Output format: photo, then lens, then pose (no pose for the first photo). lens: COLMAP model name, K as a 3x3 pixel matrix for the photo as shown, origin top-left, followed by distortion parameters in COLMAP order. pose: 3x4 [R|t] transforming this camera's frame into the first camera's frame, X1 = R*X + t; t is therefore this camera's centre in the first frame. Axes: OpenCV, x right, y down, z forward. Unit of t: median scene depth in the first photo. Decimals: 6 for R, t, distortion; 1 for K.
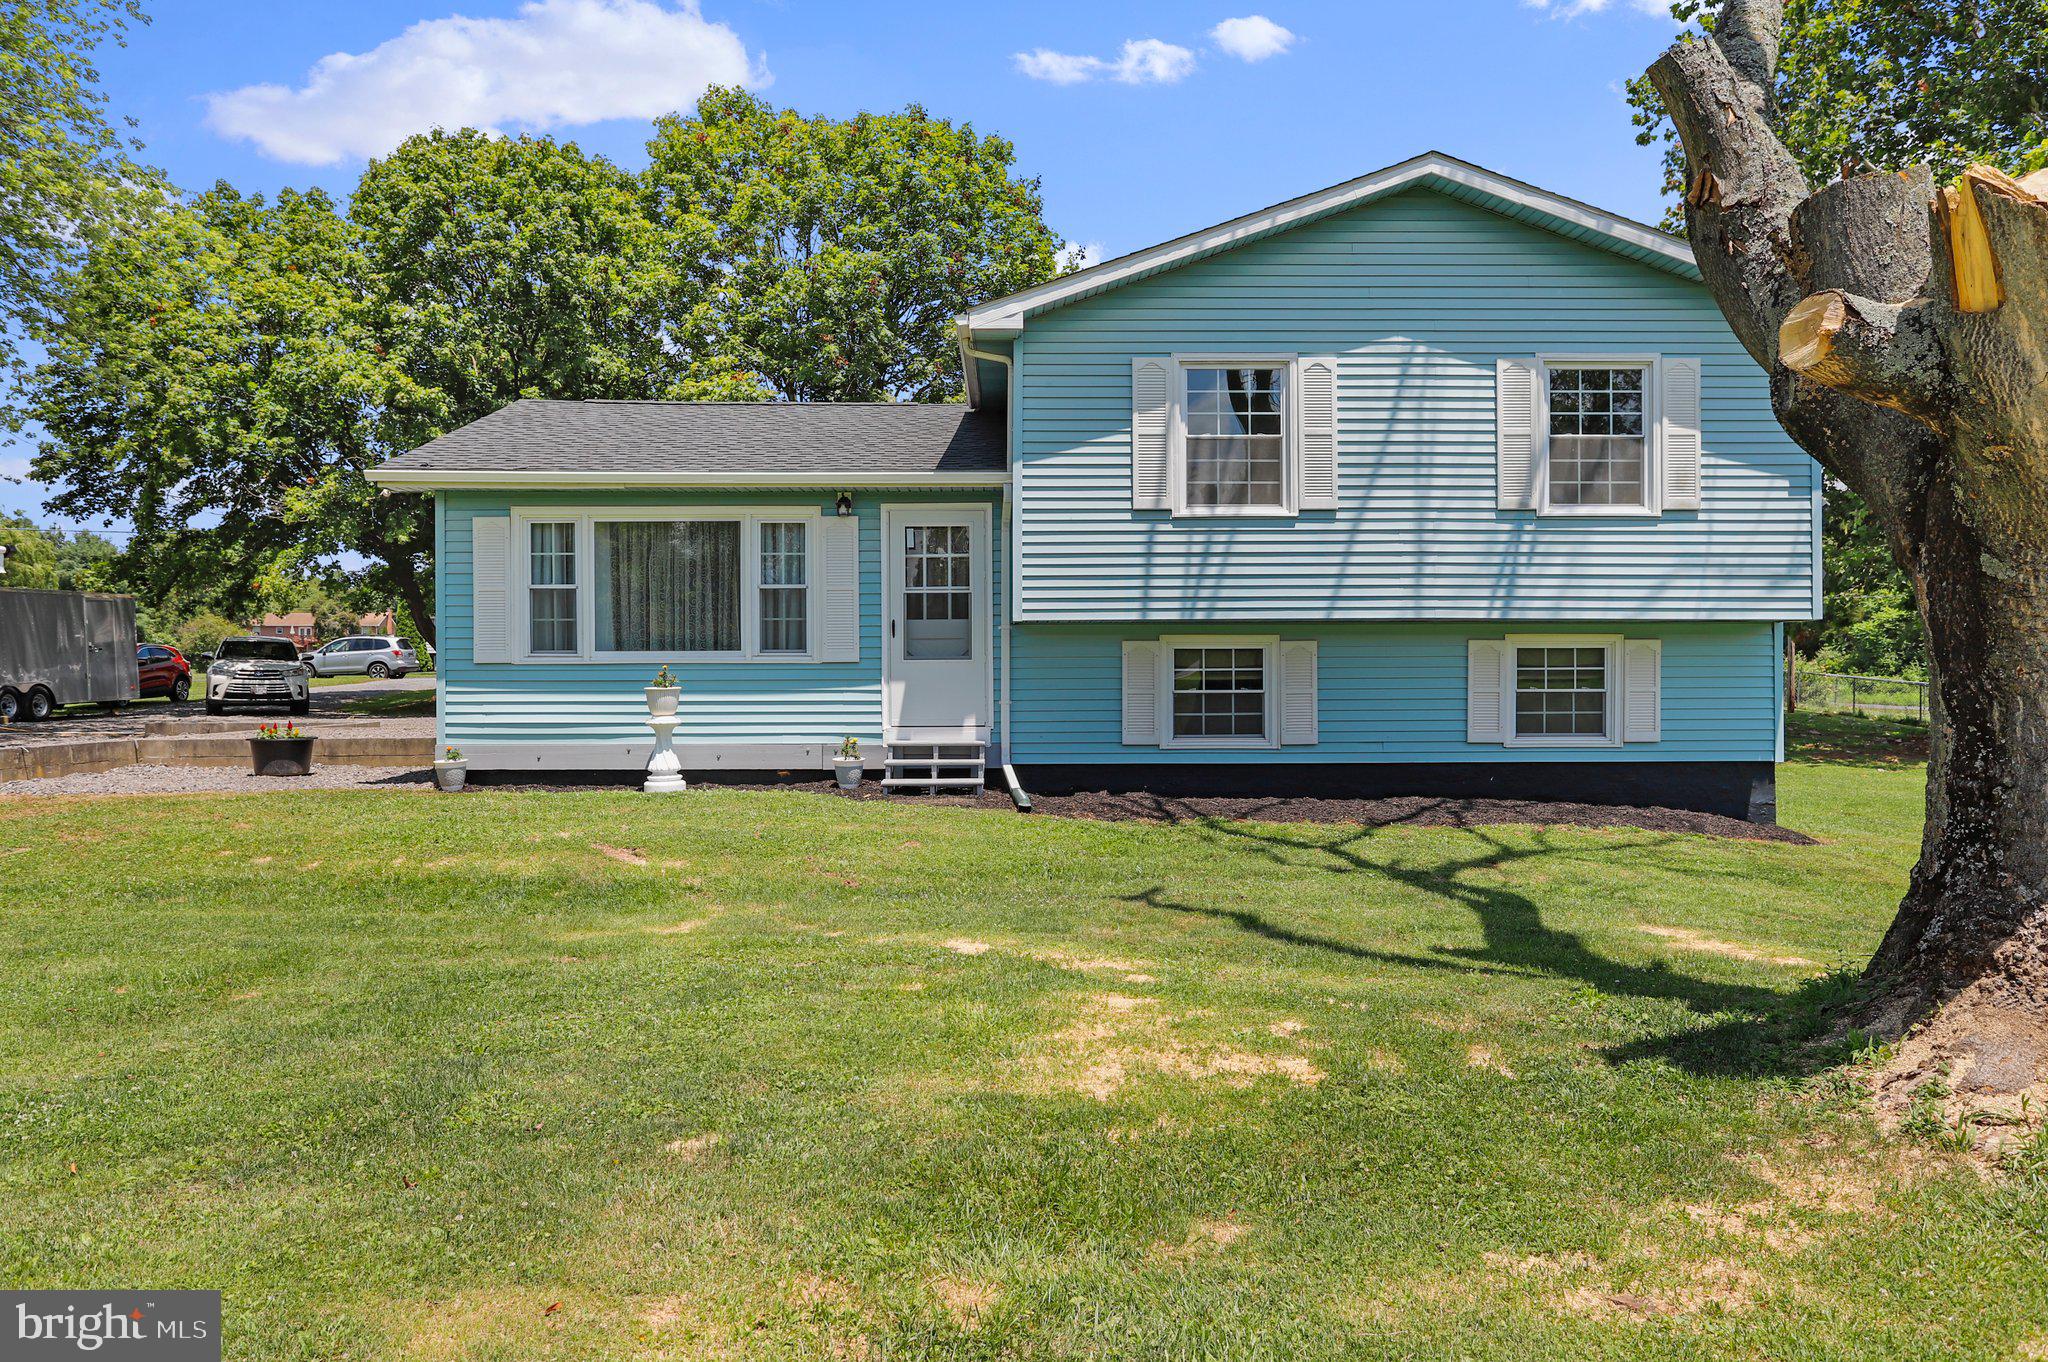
lens RADIAL K [[1472.0, 0, 976.2], [0, 1472.0, 674.3], [0, 0, 1]] dist [-0.023729, 0.003884]
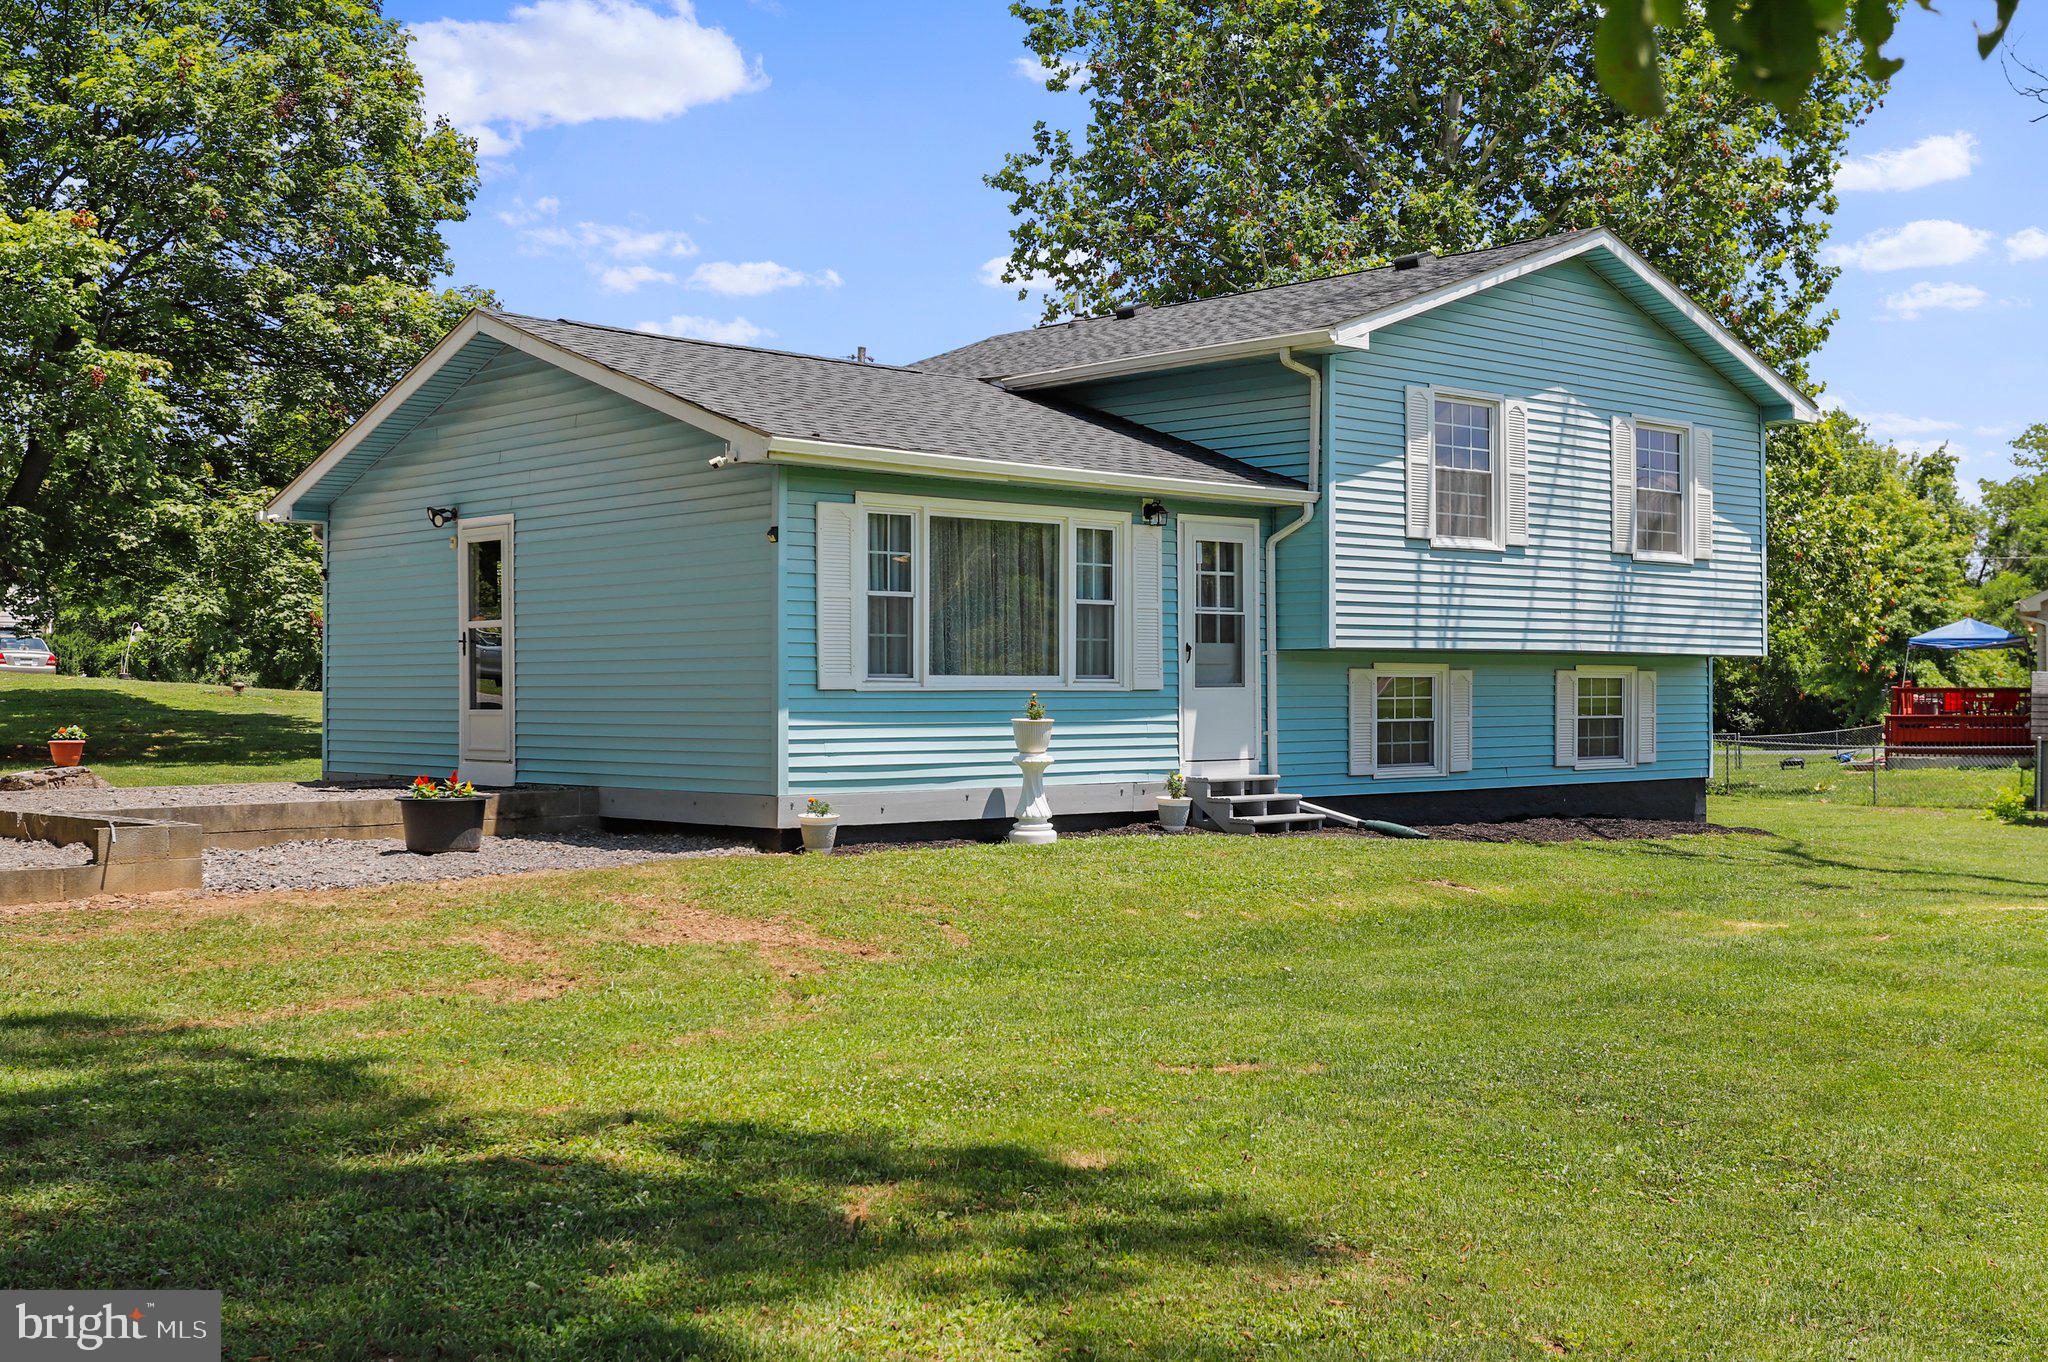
lens RADIAL K [[2325.3, 0, 1027.8], [0, 2325.3, 688.7], [0, 0, 1]] dist [-0.038493, 0.000000]
pose [[0.736314, 0.003106, 0.676633, -1.120171], [0.002595, 0.999969, -0.007415, 0.001476], [-0.676635, 0.007216, 0.736283, 0.016696]]
